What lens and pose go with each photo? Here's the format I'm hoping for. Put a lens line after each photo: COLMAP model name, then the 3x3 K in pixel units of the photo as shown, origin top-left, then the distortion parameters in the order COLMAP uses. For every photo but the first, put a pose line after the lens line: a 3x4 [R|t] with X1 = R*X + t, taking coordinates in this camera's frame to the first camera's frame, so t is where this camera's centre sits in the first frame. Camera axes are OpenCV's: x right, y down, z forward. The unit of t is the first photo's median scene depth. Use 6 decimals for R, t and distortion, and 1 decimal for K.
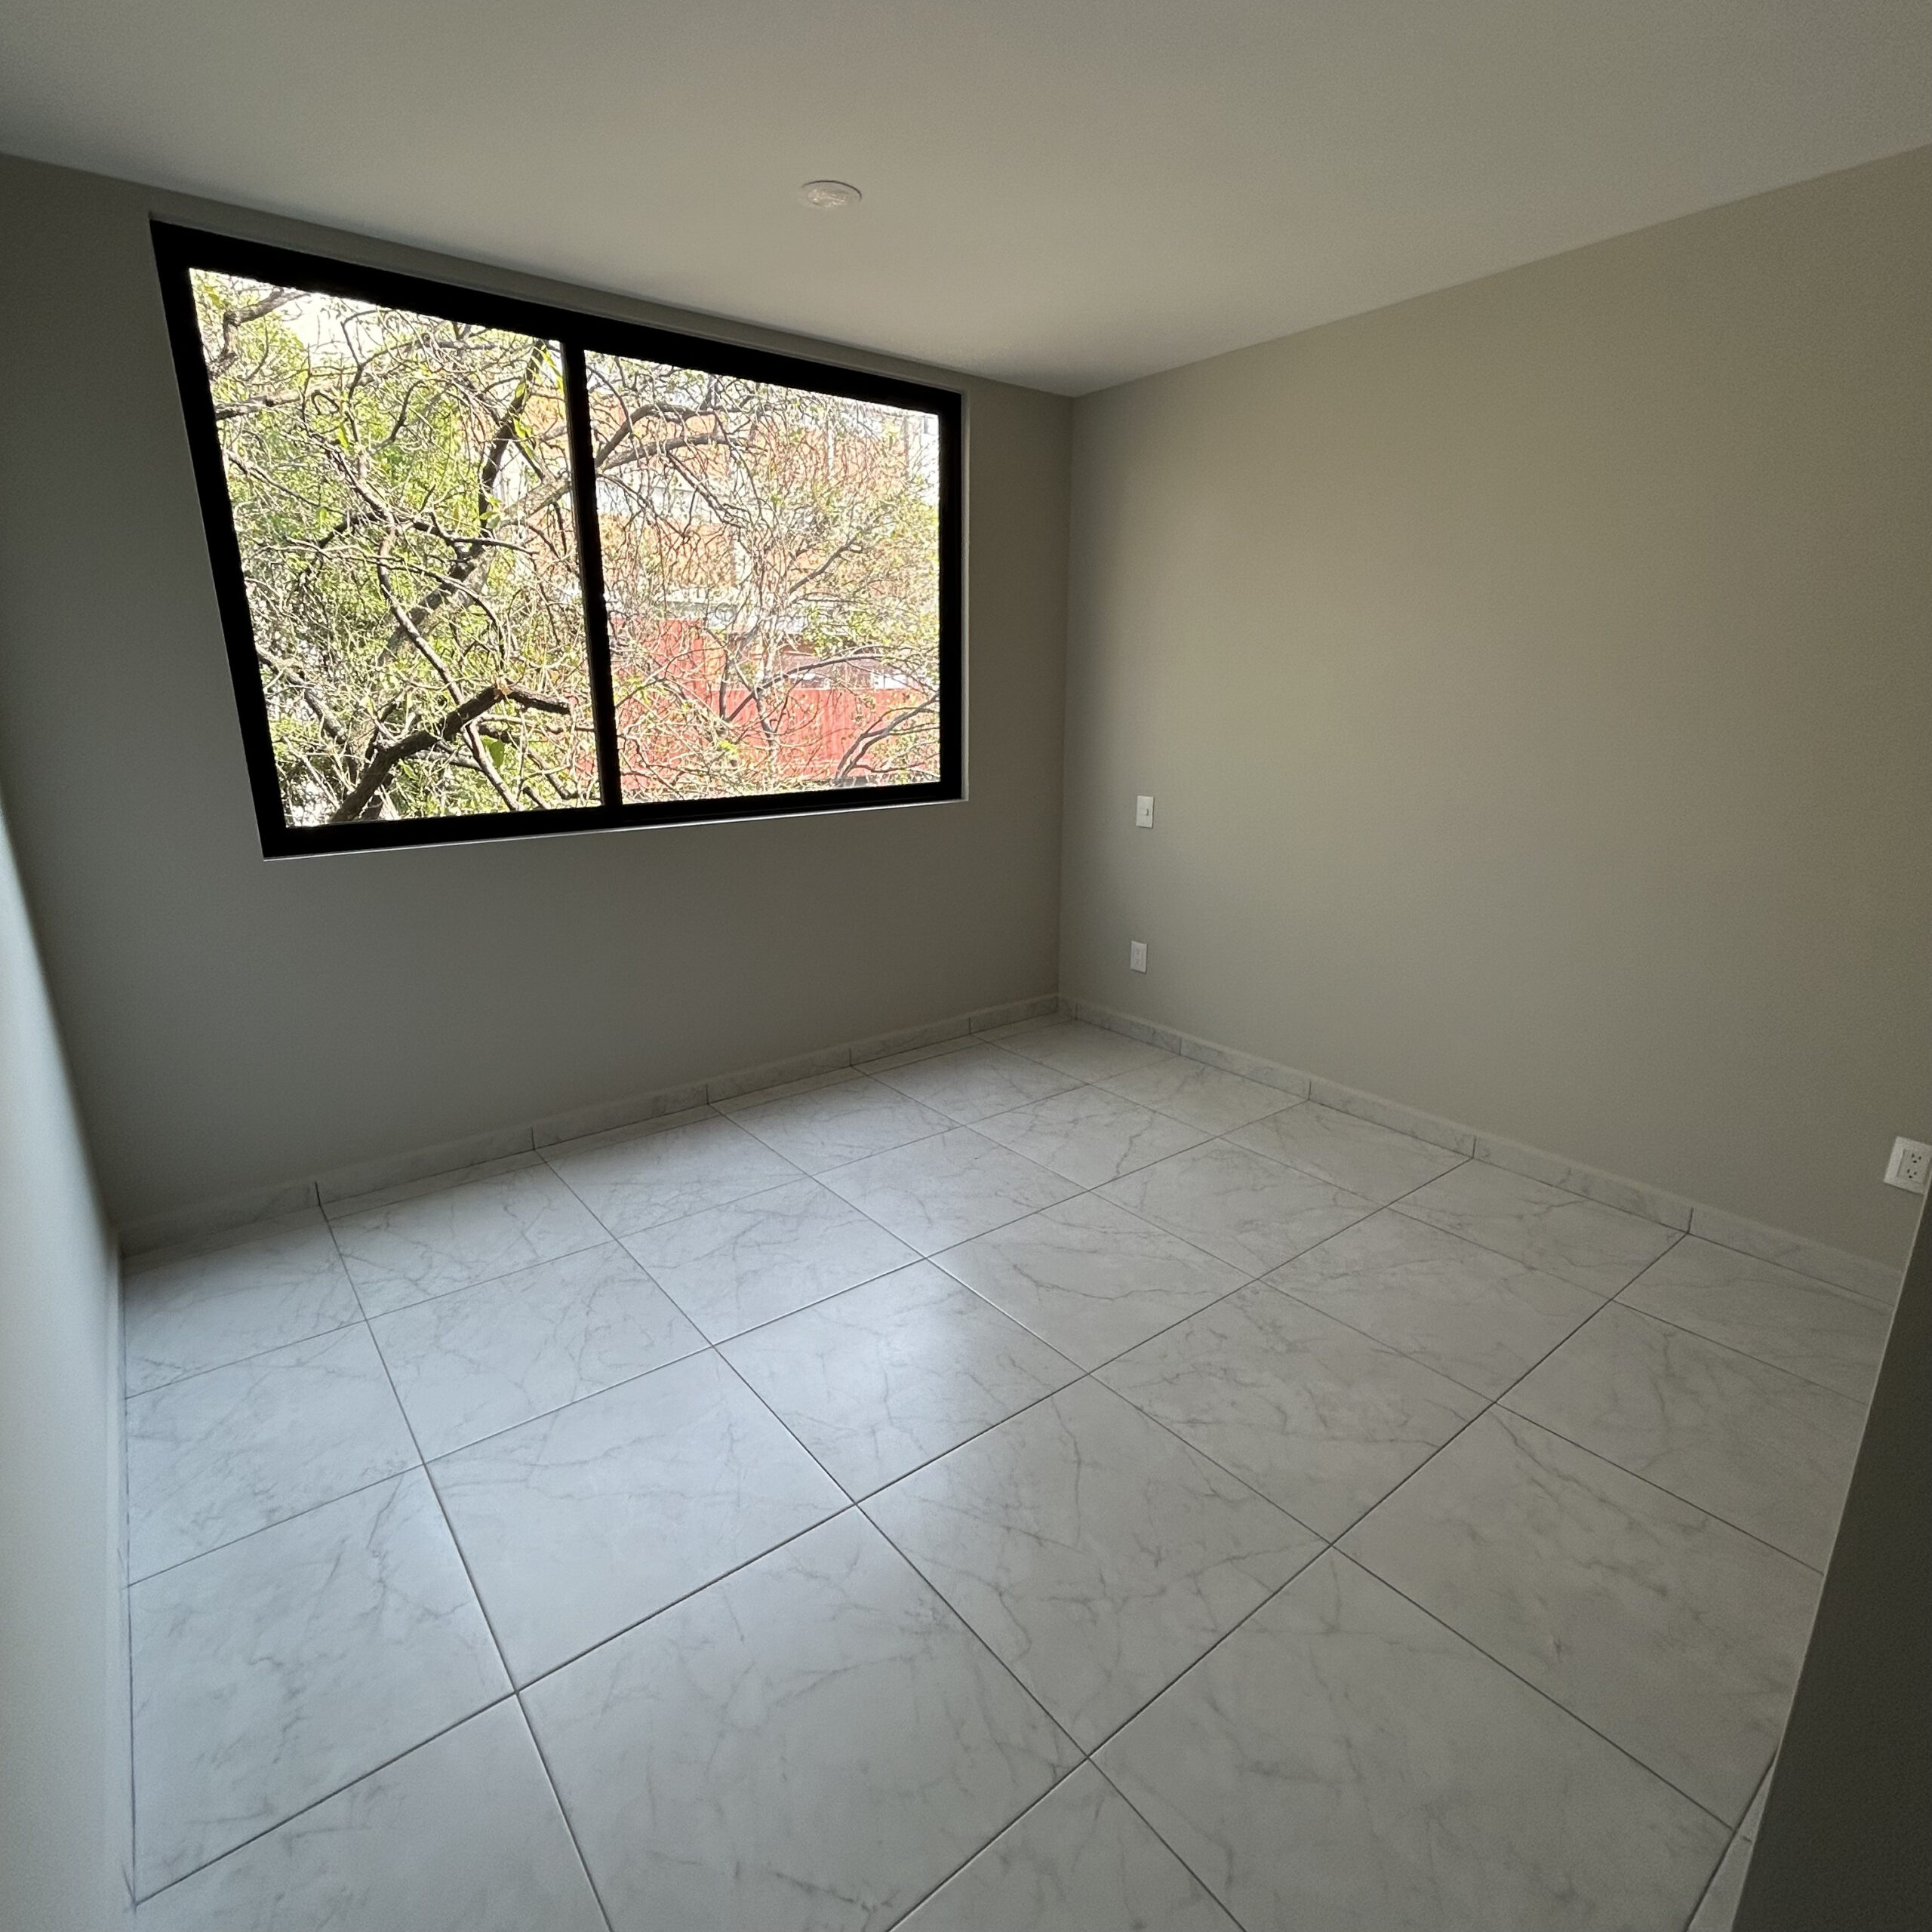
lens RADIAL K [[1036.4, 0, 969.1], [0, 1036.4, 966.0], [0, 0, 1]] dist [-0.011280, 0.008011]
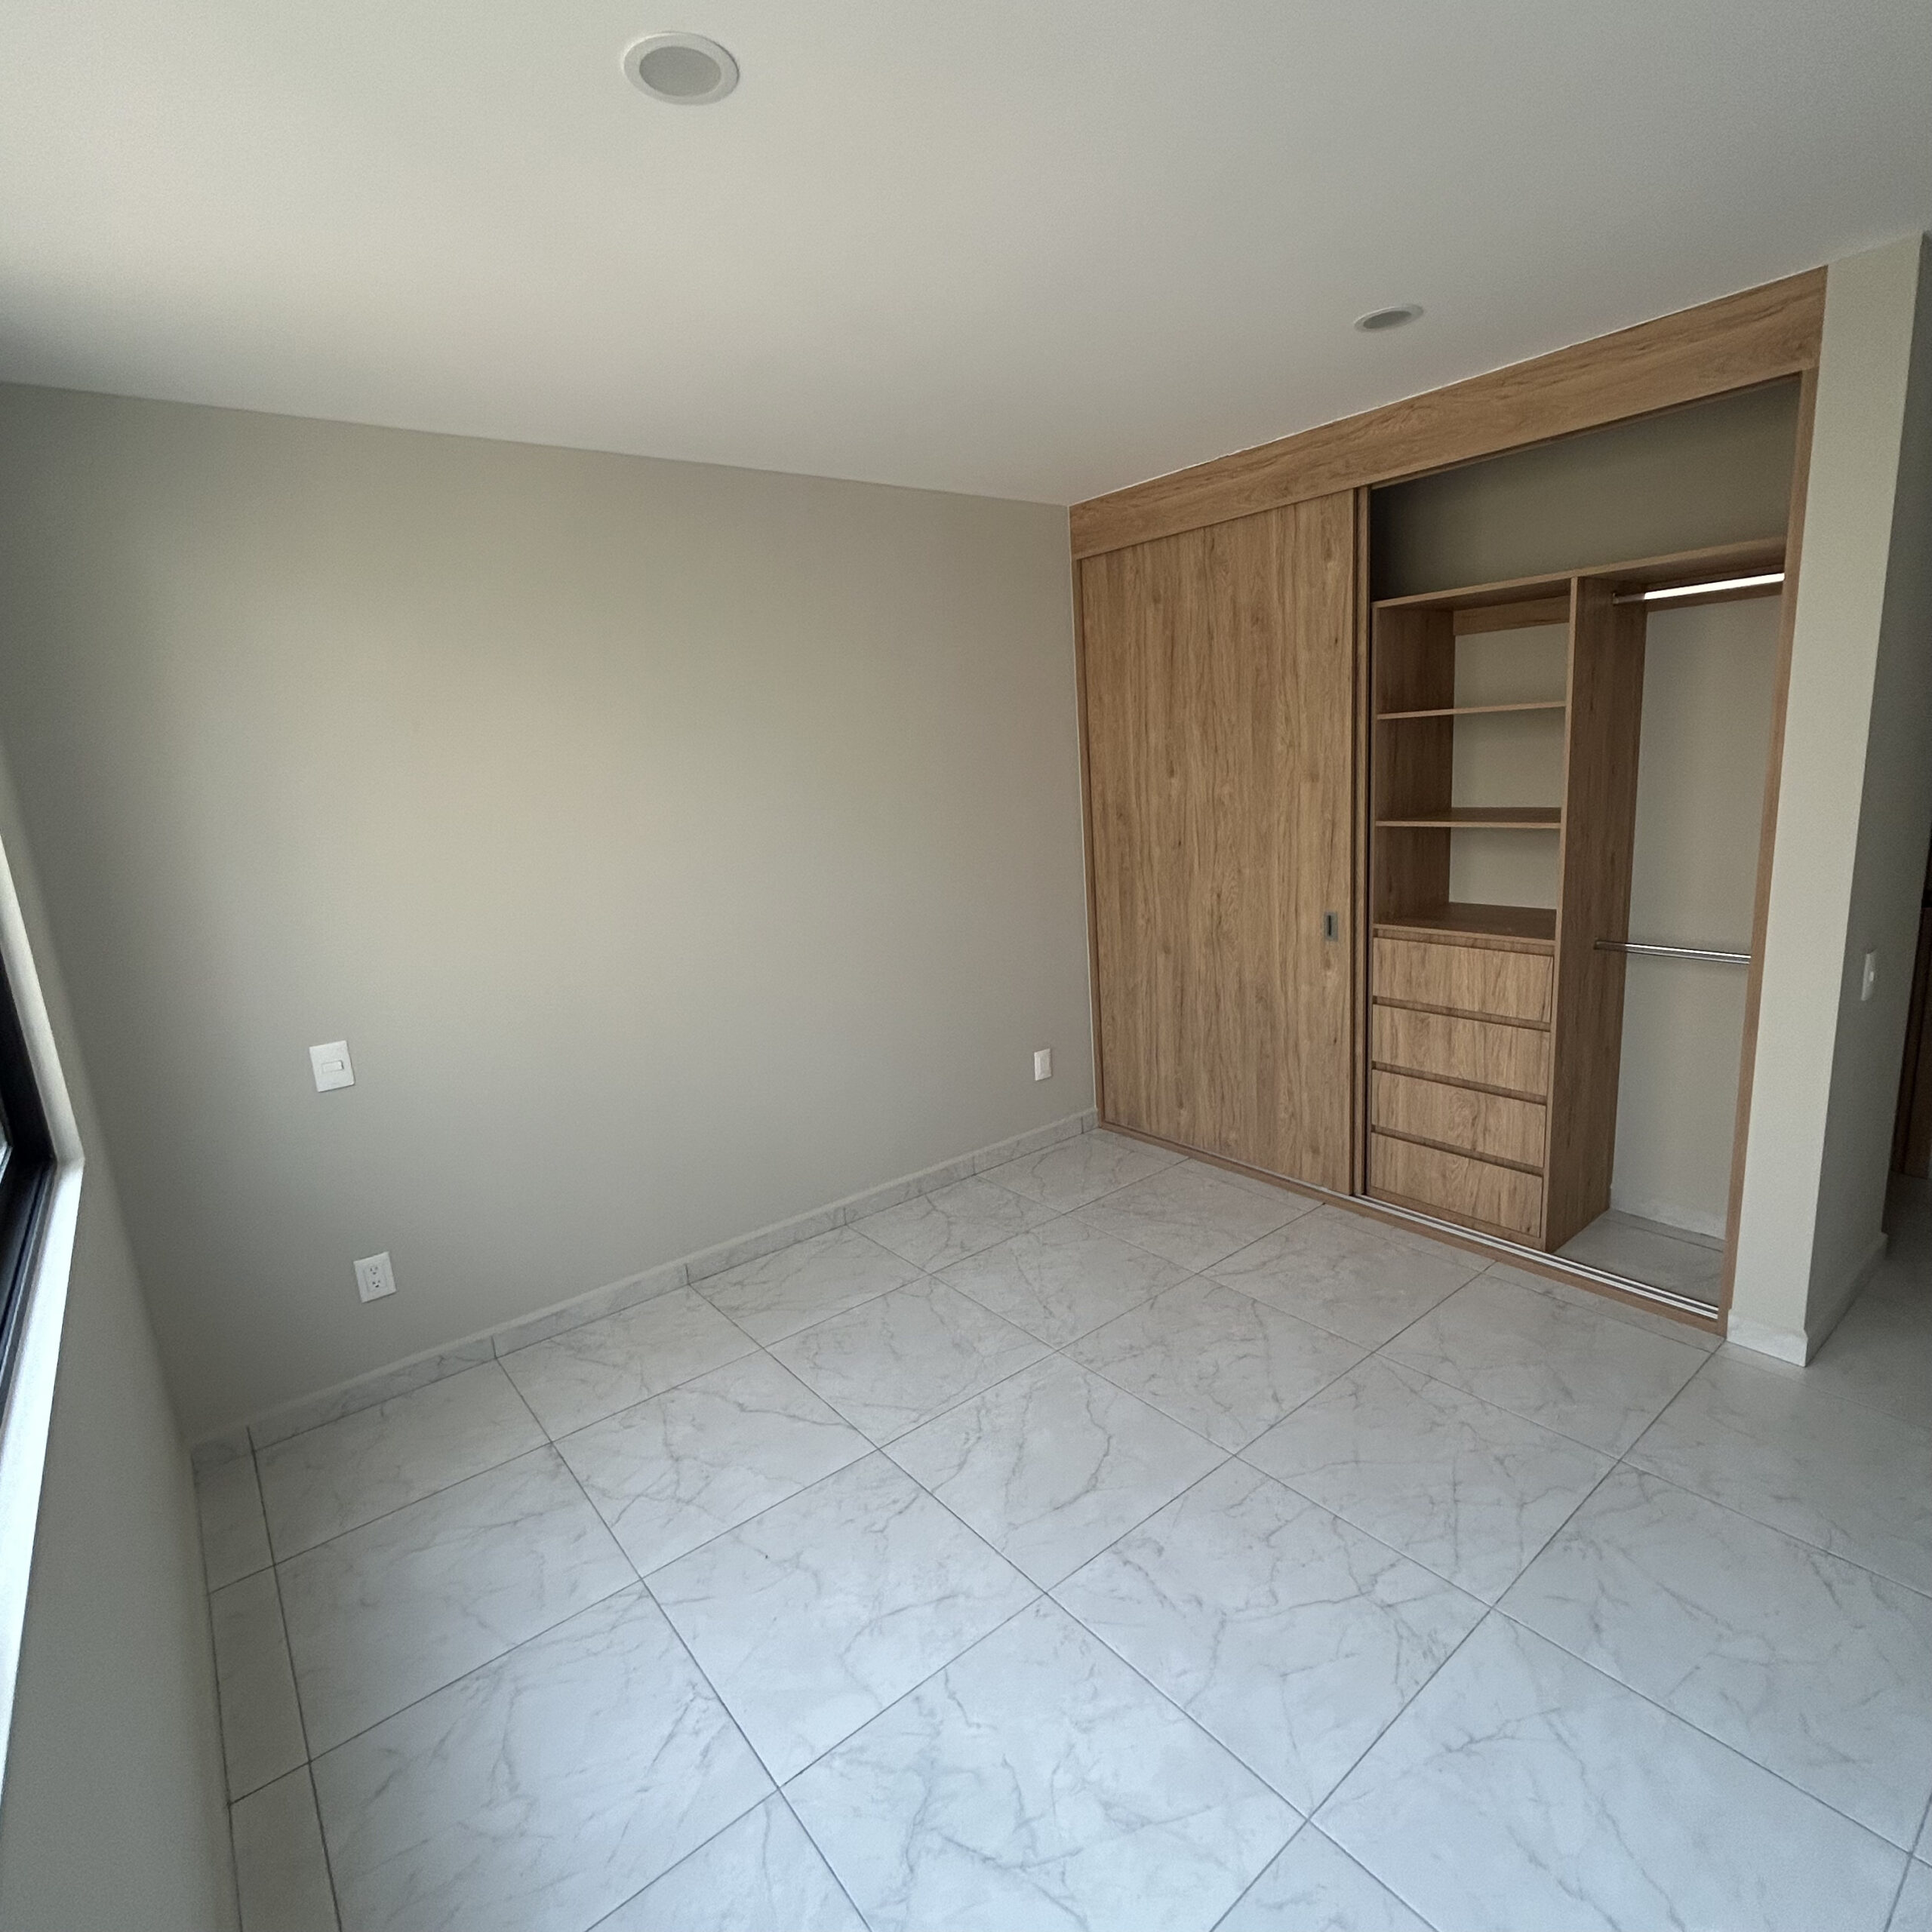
lens RADIAL K [[1036.4, 0, 969.1], [0, 1036.4, 966.0], [0, 0, 1]] dist [-0.011280, 0.008011]
pose [[0.001683, -0.210354, 0.977624, -0.611789], [0.326639, 0.924117, 0.198278, -0.279116], [-0.945148, 0.318996, 0.070265, 0.756640]]
